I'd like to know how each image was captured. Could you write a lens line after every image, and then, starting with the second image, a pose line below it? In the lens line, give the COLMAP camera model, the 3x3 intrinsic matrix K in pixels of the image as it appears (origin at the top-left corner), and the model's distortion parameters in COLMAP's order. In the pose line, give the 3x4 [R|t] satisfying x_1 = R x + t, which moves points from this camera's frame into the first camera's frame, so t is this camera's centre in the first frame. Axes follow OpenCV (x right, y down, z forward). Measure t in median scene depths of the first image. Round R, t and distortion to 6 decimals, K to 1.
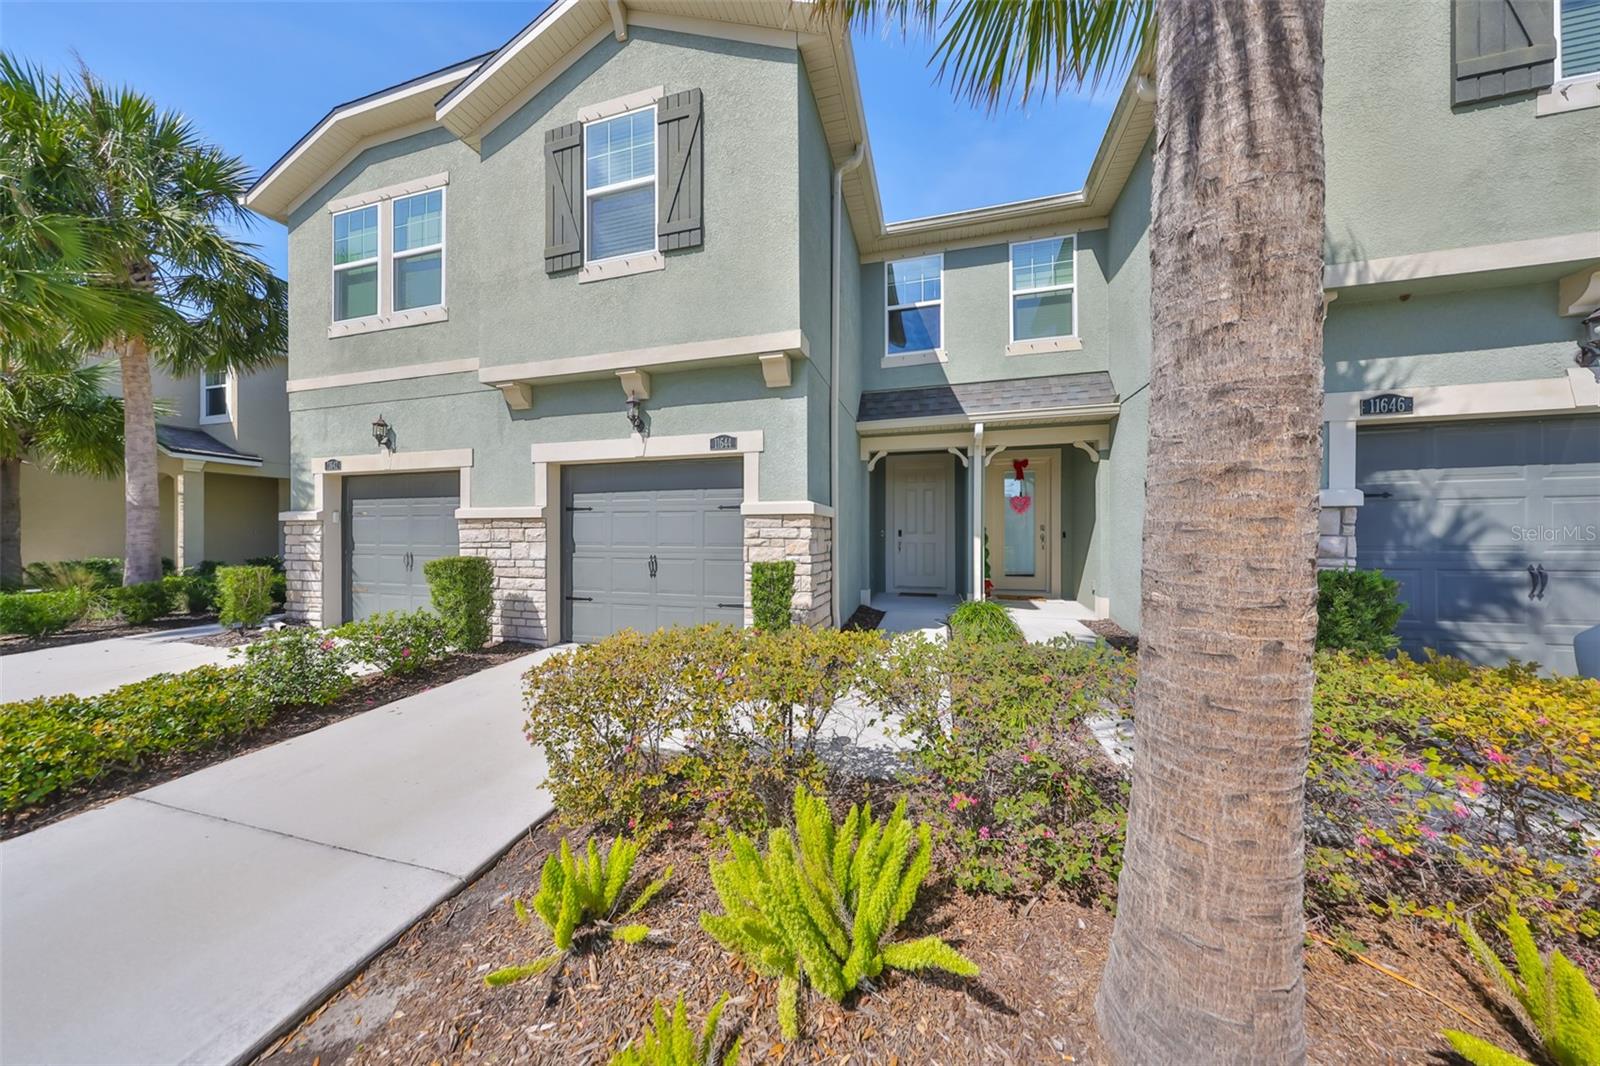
lens RADIAL K [[496.2, 0, 799.7], [0, 496.2, 533.0], [0, 0, 1]] dist [-0.001090, 0.000930]
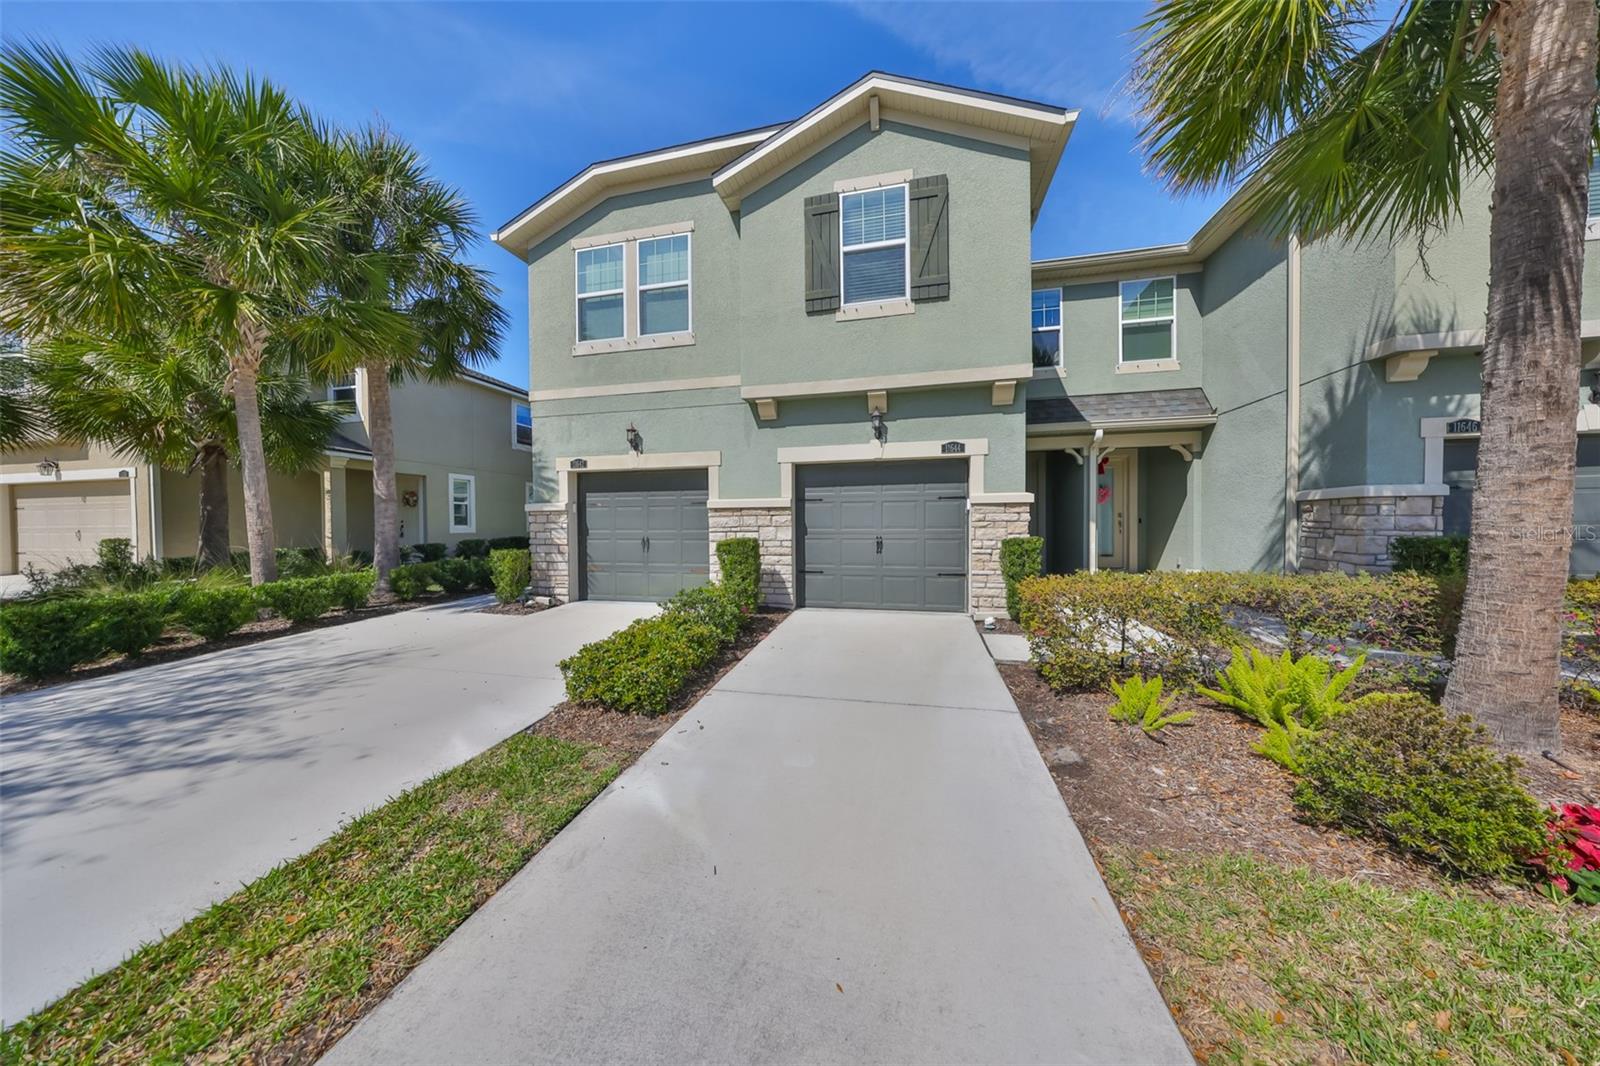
lens RADIAL K [[496.2, 0, 799.4], [0, 496.2, 532.7], [0, 0, 1]] dist [-0.001090, 0.000930]
pose [[0.998776, -0.006776, 0.048998, -0.533672], [0.006047, 0.999869, 0.015013, 0.014686], [-0.049093, -0.014698, 0.998686, -0.236198]]
